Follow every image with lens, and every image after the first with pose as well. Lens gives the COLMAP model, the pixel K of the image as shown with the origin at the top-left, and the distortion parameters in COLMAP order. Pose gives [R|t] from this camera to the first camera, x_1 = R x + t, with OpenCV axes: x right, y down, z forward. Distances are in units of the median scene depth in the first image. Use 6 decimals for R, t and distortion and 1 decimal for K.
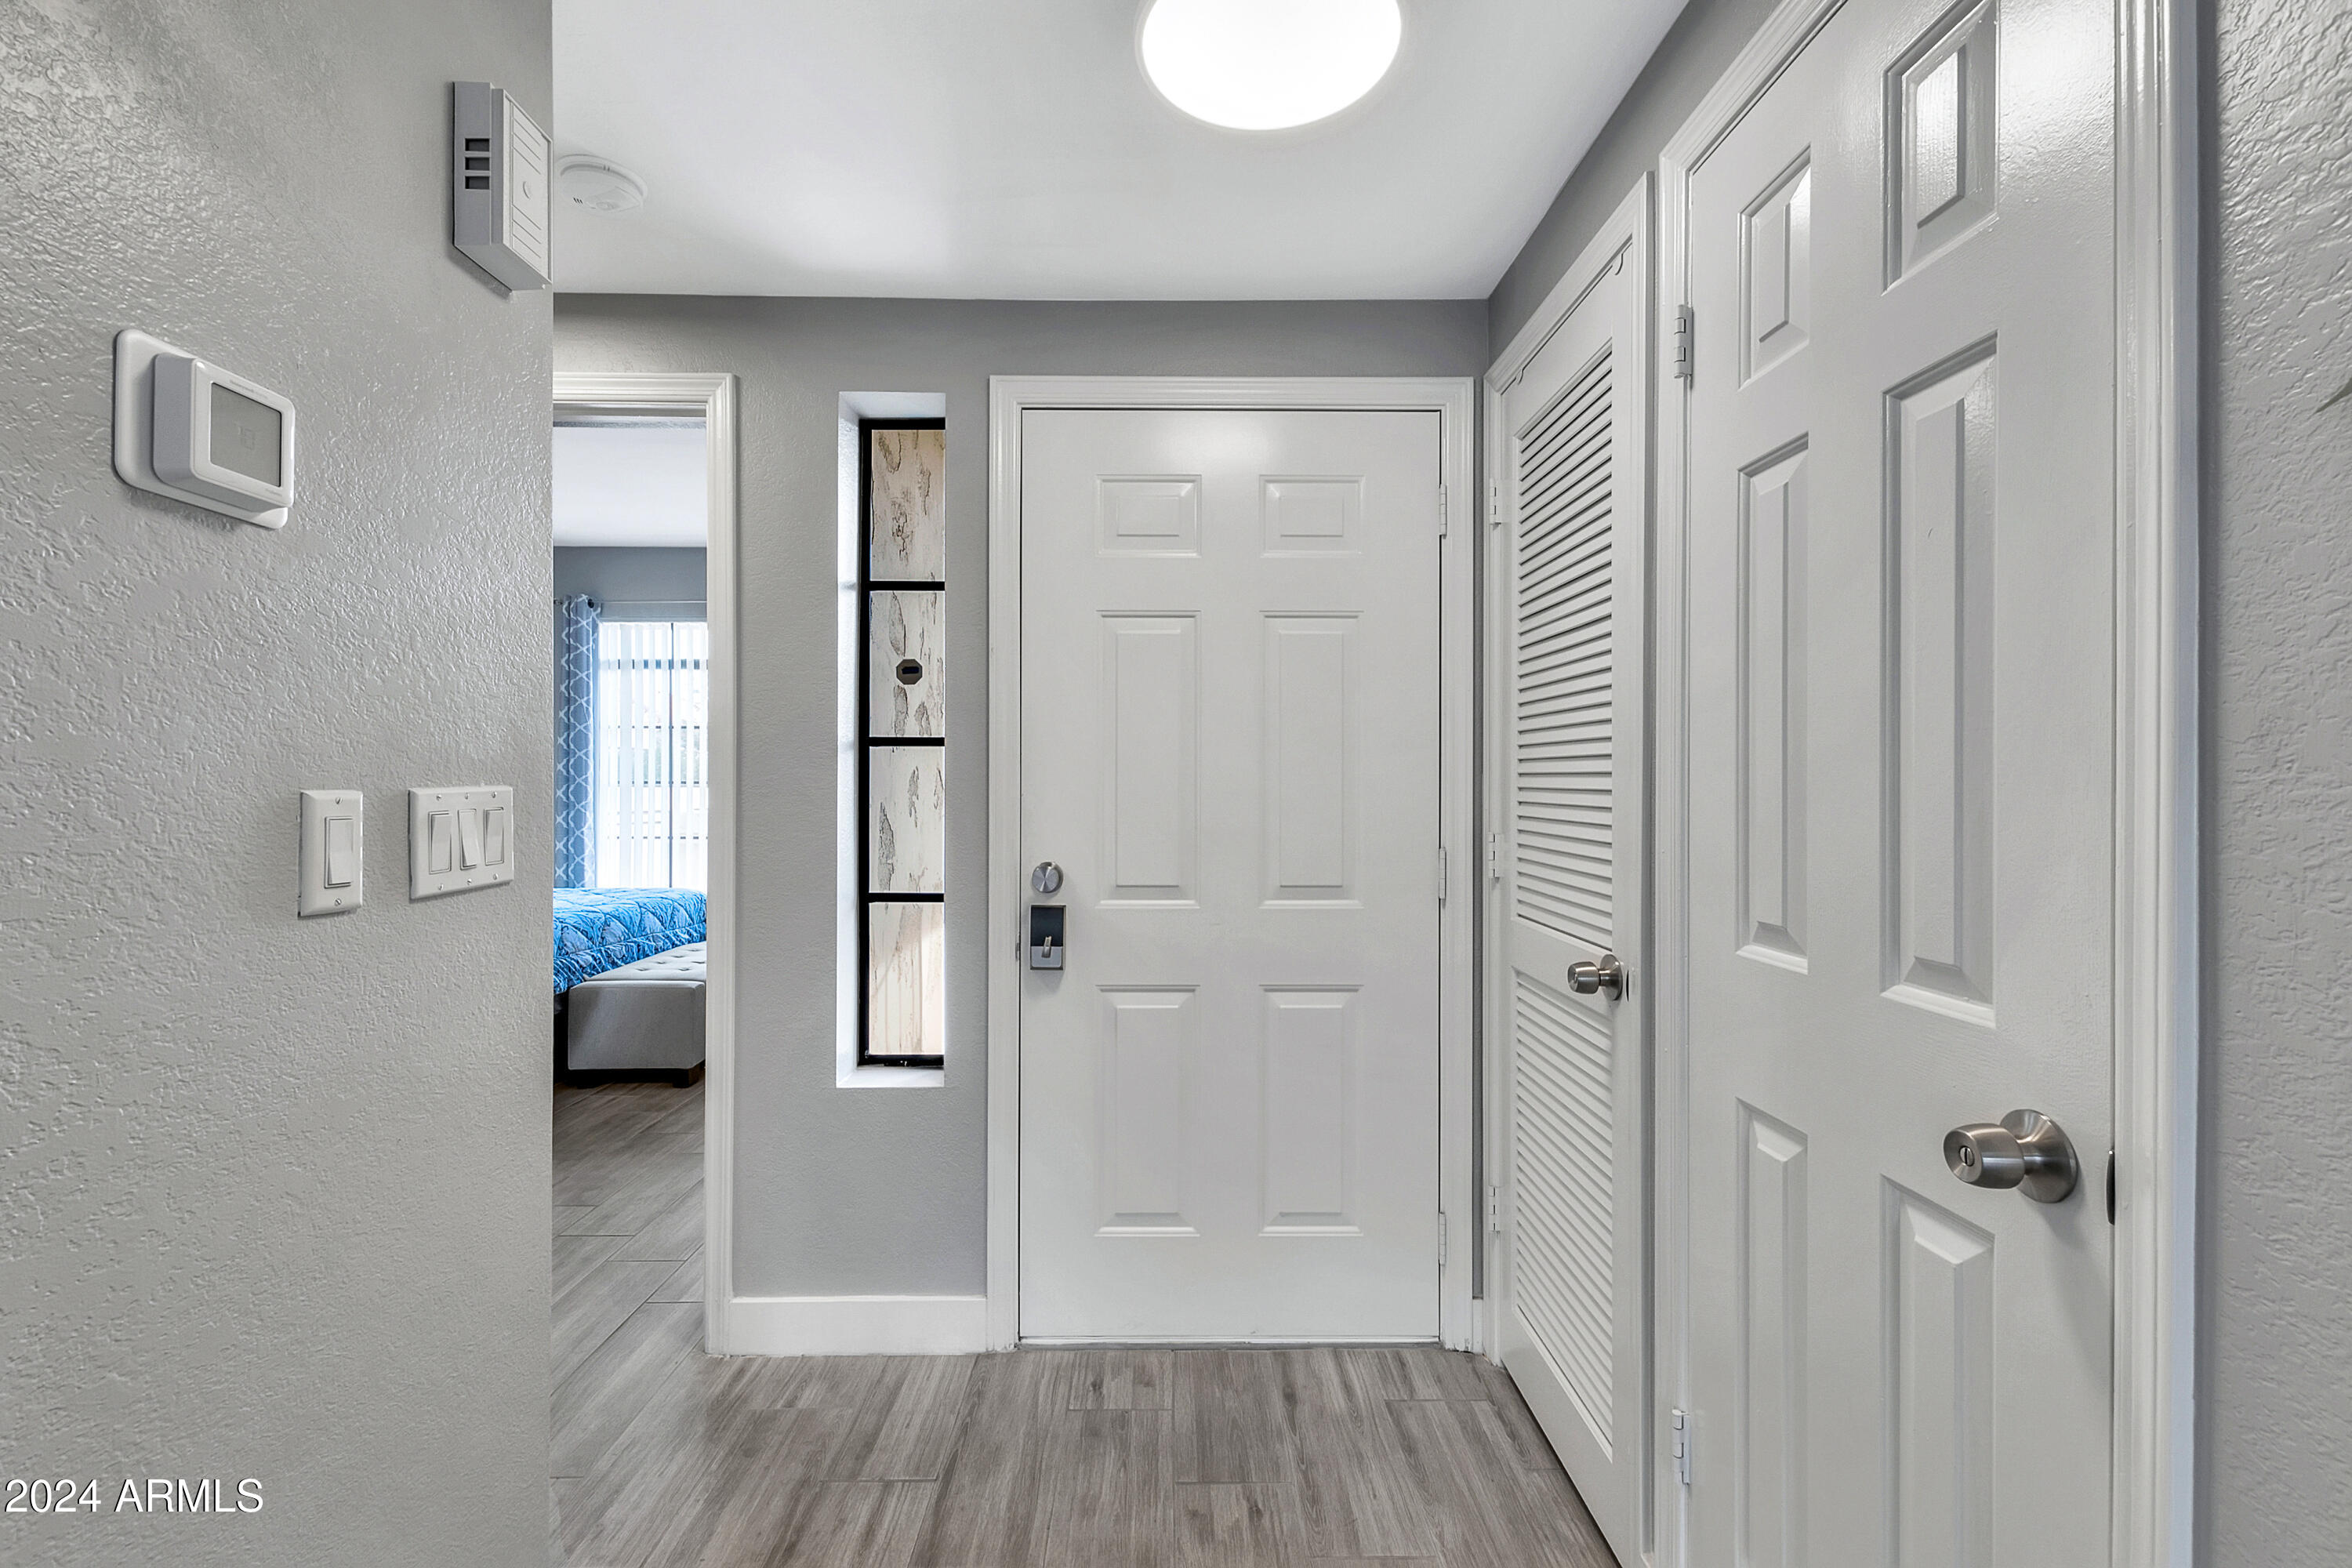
lens RADIAL K [[1047.6, 0, 1176.0], [0, 1047.6, 784.0], [0, 0, 1]] dist [-0.000041, -0.000264]
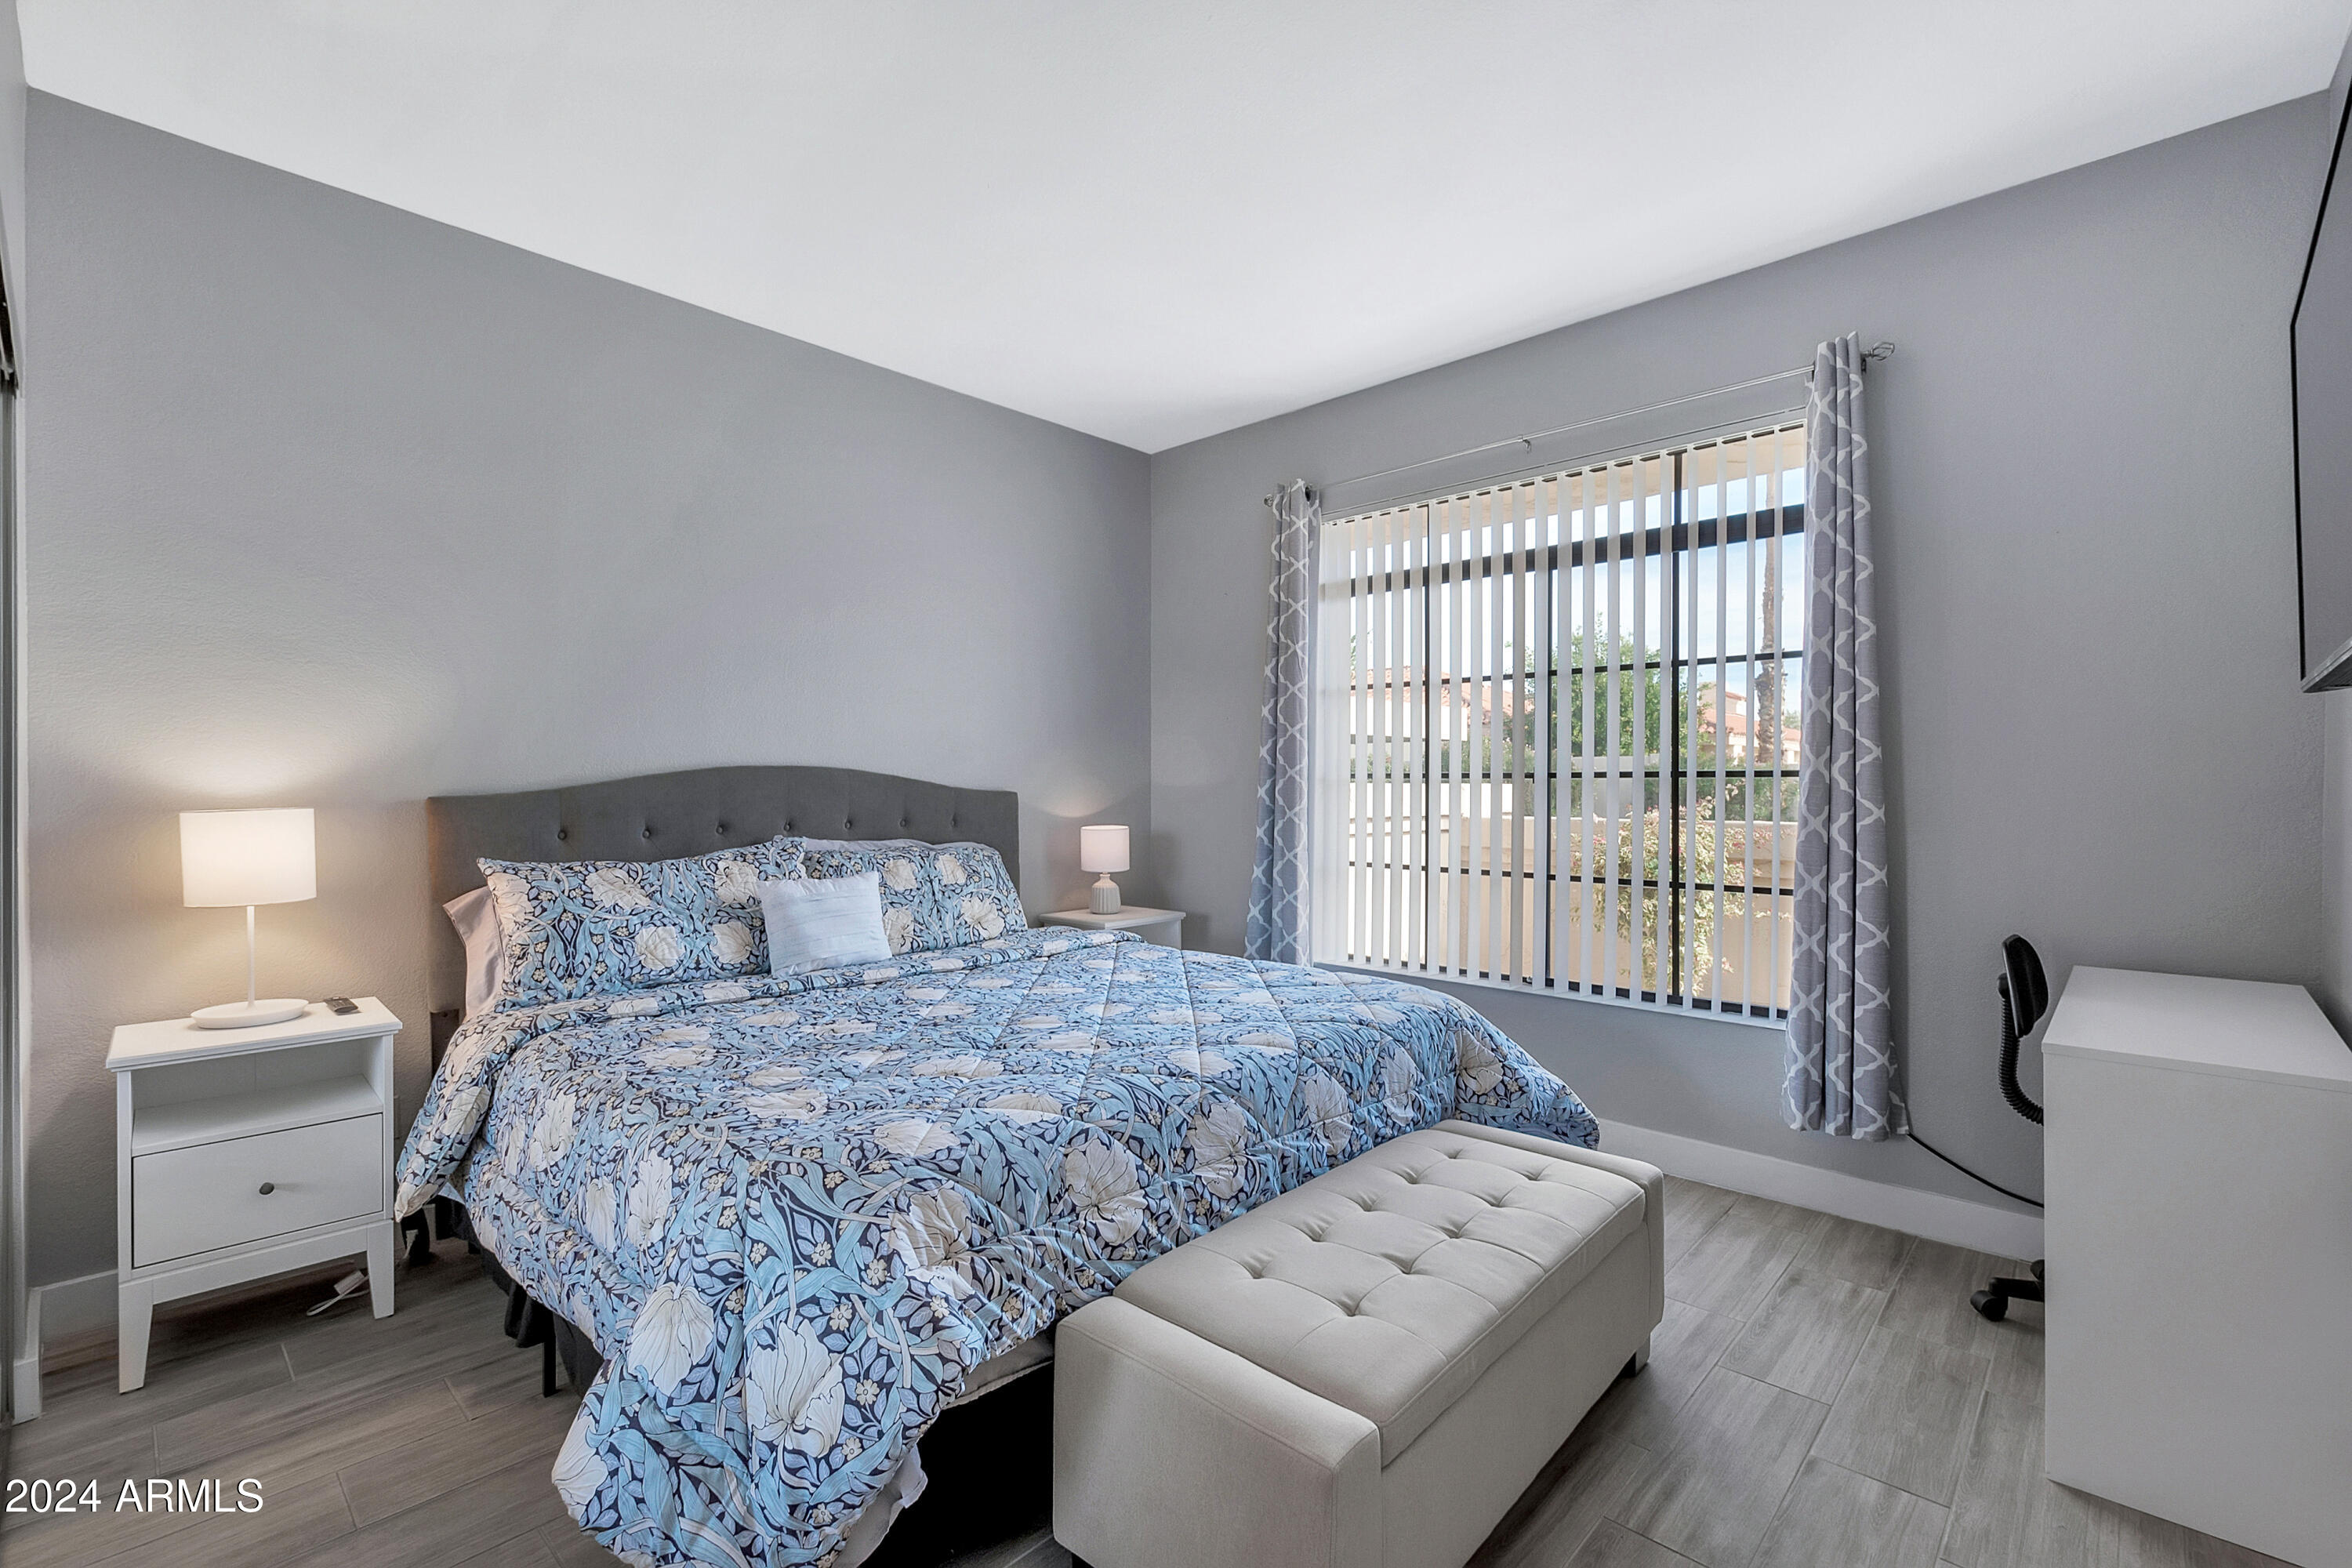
lens RADIAL K [[1047.6, 0, 1176.0], [0, 1047.6, 784.0], [0, 0, 1]] dist [-0.000041, -0.000264]
pose [[0.739425, 0.003959, -0.673227, -0.194546], [-0.007095, 0.999973, -0.001911, 0.005005], [0.673202, 0.006189, 0.739433, 0.485237]]
